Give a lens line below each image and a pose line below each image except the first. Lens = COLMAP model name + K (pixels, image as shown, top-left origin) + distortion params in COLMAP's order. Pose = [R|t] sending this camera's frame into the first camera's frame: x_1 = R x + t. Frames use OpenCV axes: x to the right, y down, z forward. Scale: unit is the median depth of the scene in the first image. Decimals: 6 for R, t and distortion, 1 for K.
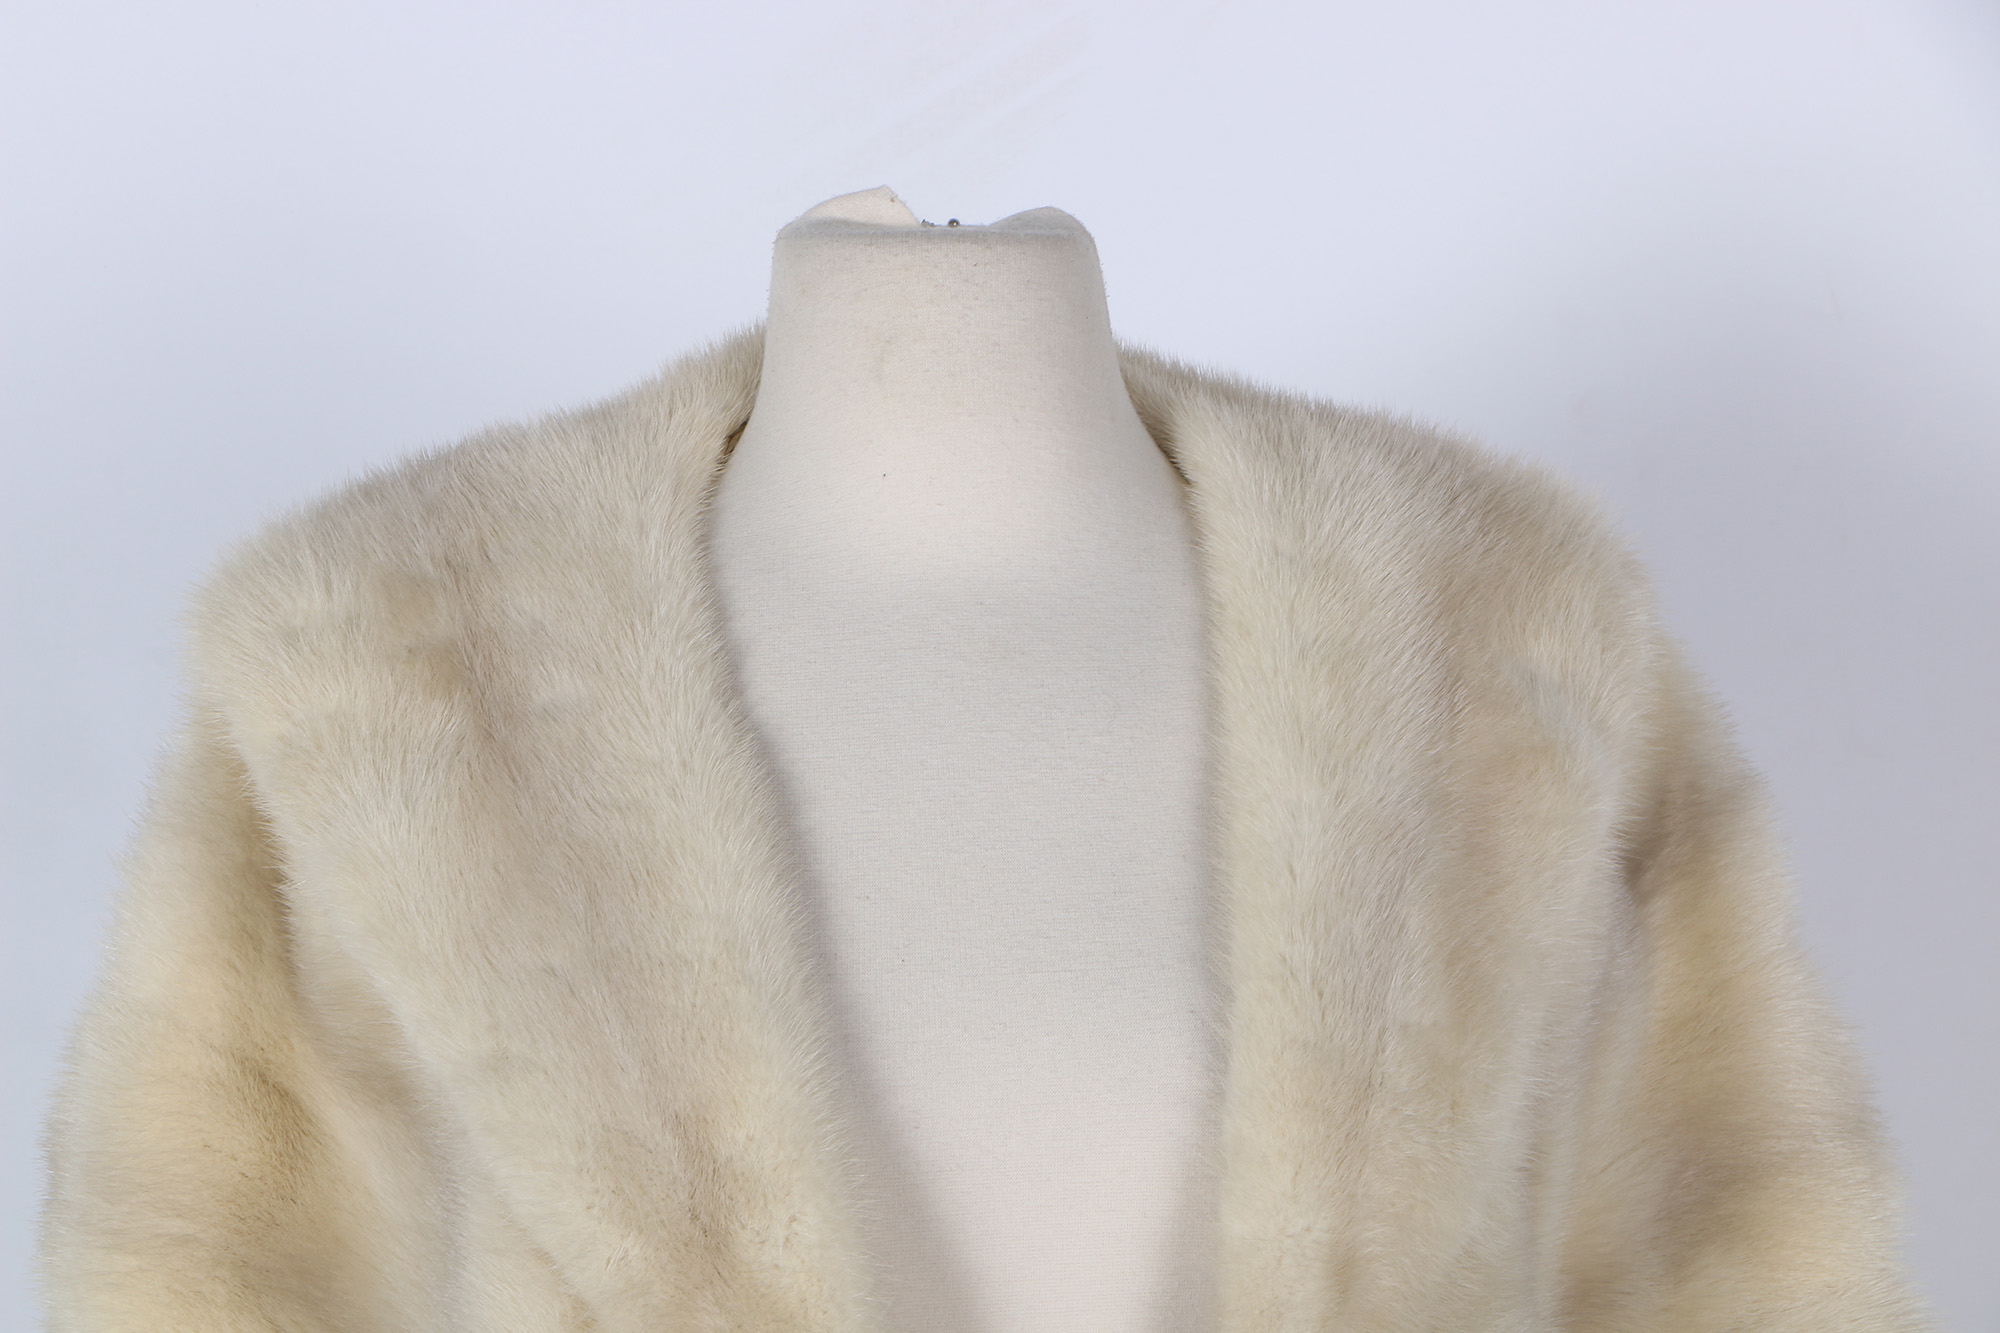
lens RADIAL K [[9630.2, 0, 969.0], [0, 9630.2, 682.3], [0, 0, 1]] dist [1.431969, 0.000000]
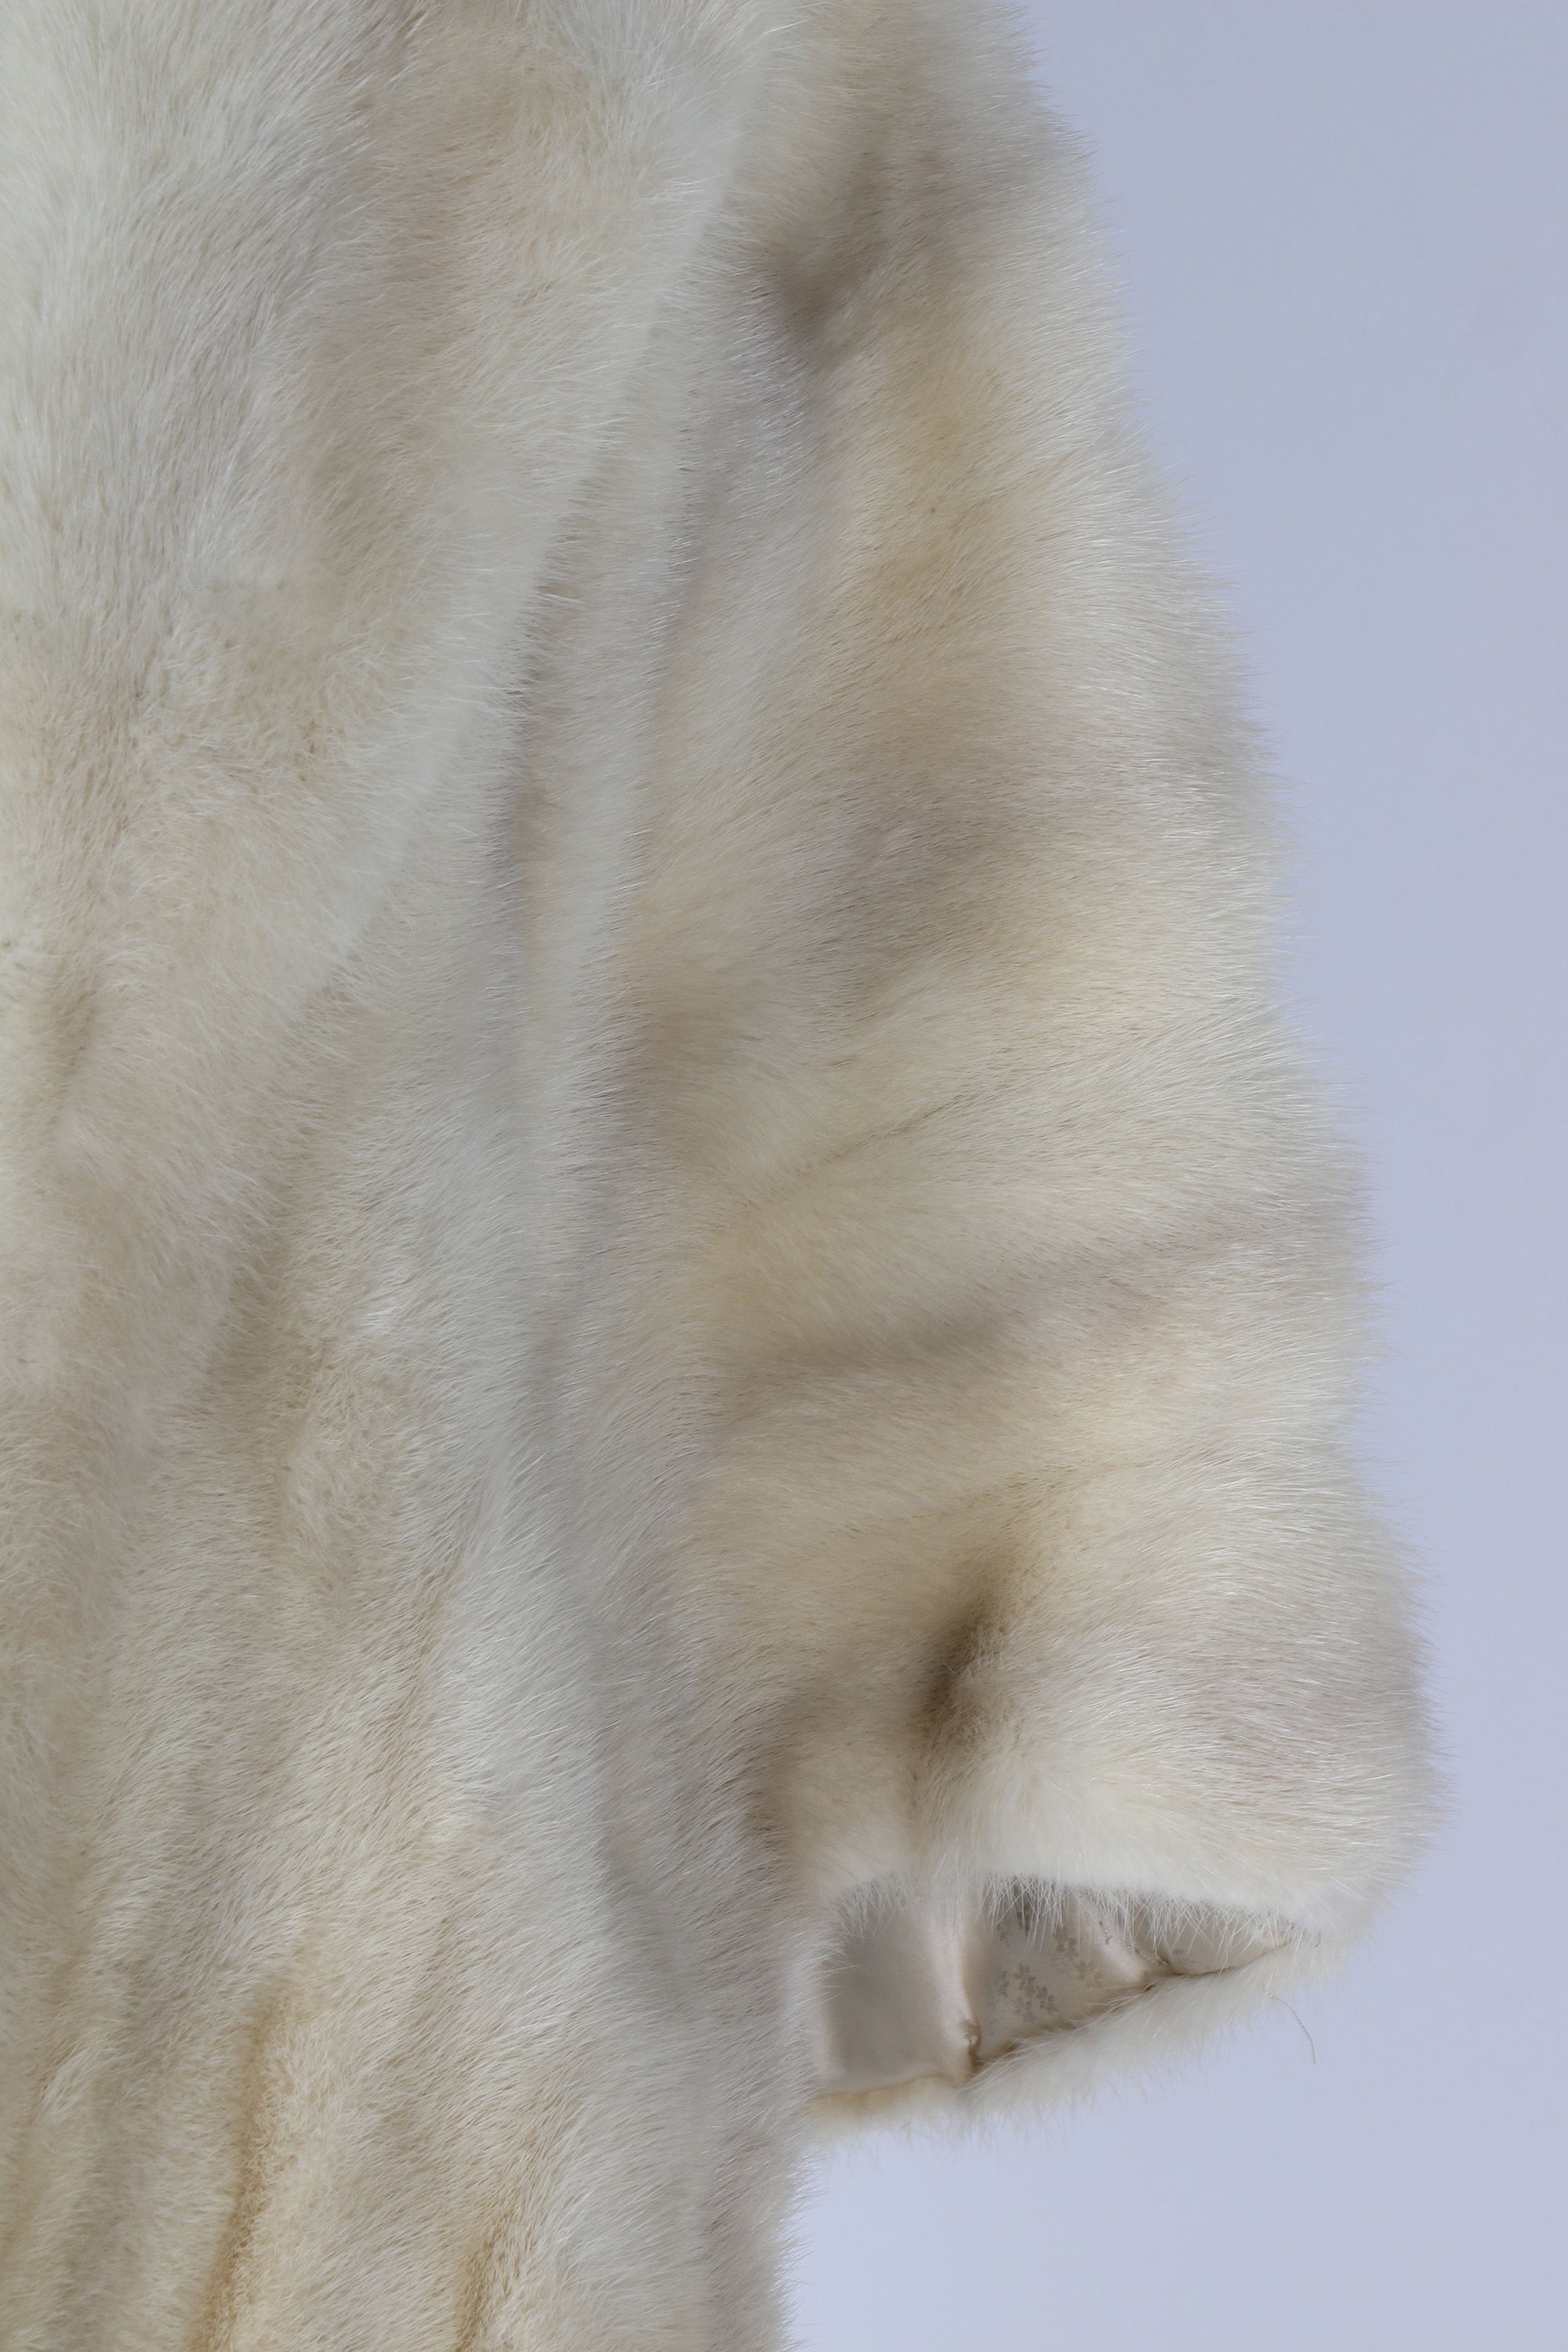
lens RADIAL K [[9934.1, 0, 782.5], [0, 9934.1, 1193.9], [0, 0, 1]] dist [1.059082, 0.000000]
pose [[0.985673, 0.046205, -0.162214, 0.169482], [-0.024816, 0.991007, 0.131486, -0.006666], [0.166830, -0.125577, 0.977956, 0.423167]]
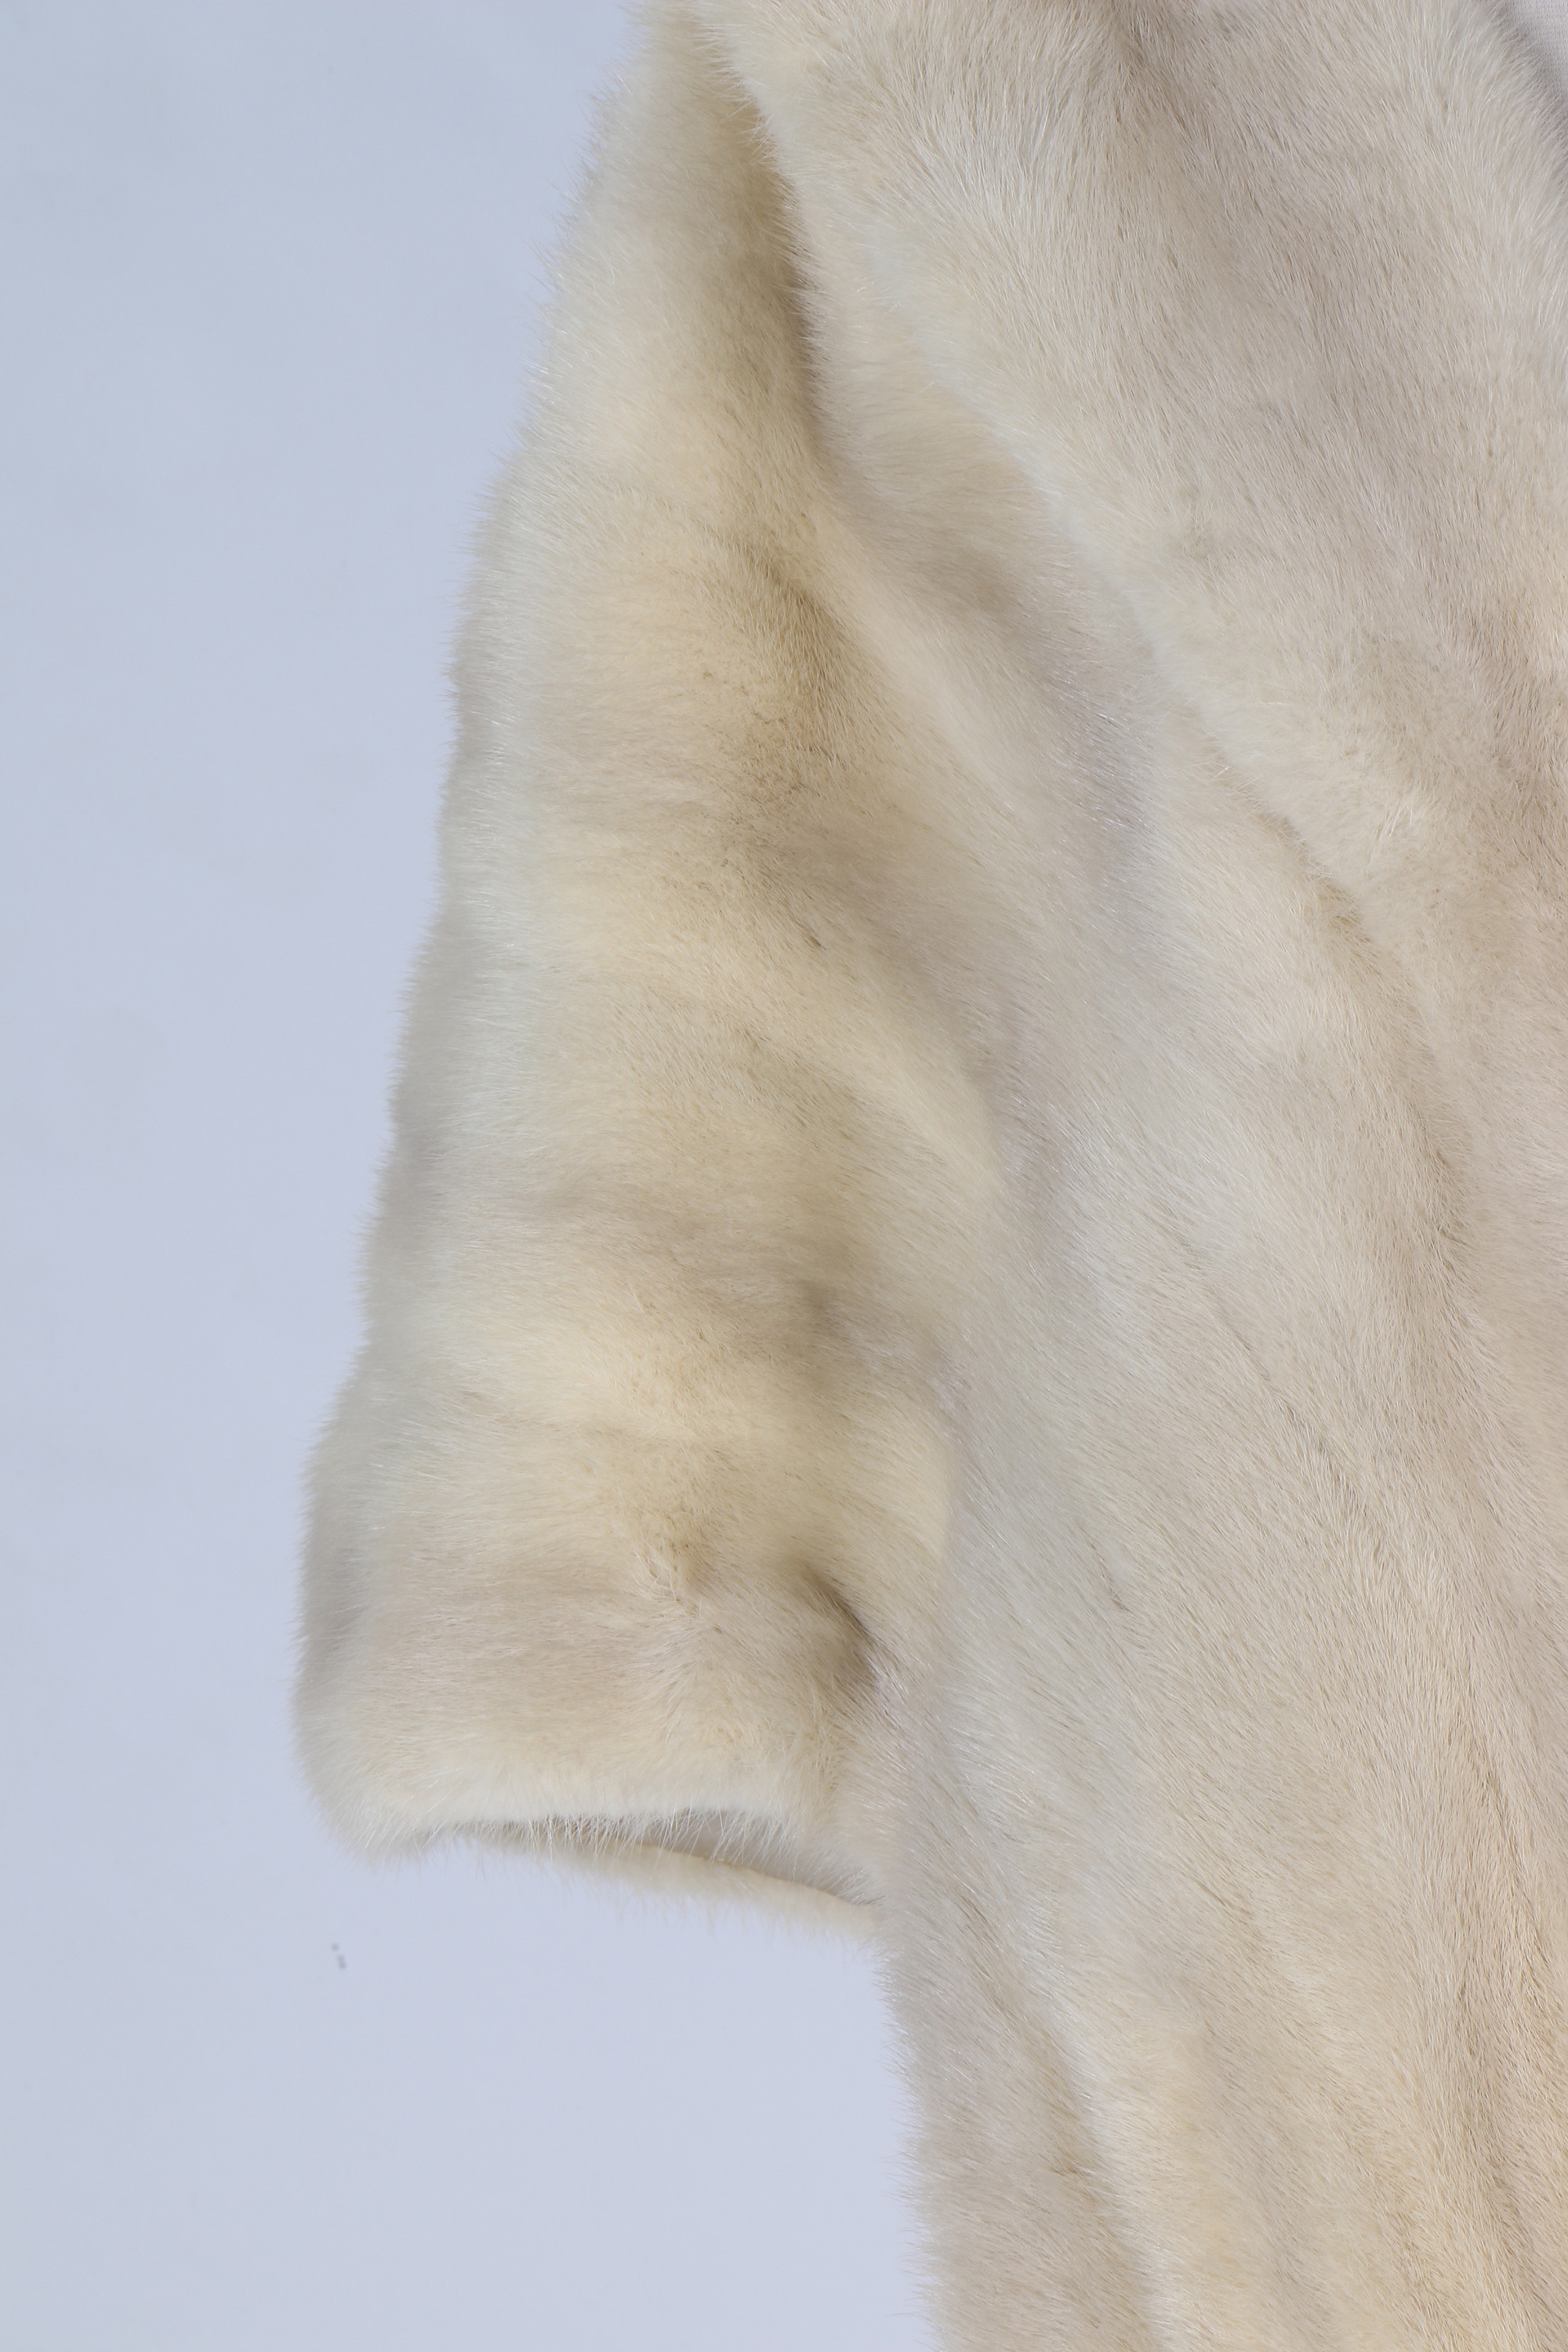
lens RADIAL K [[13488.5, 0, 786.1], [0, 13488.5, 1183.1], [0, 0, 1]] dist [2.114381, 0.000000]
pose [[0.996496, -0.027106, 0.079129, -0.150255], [0.020043, 0.995855, 0.088721, -0.001554], [-0.081206, -0.086824, 0.992908, 0.043459]]
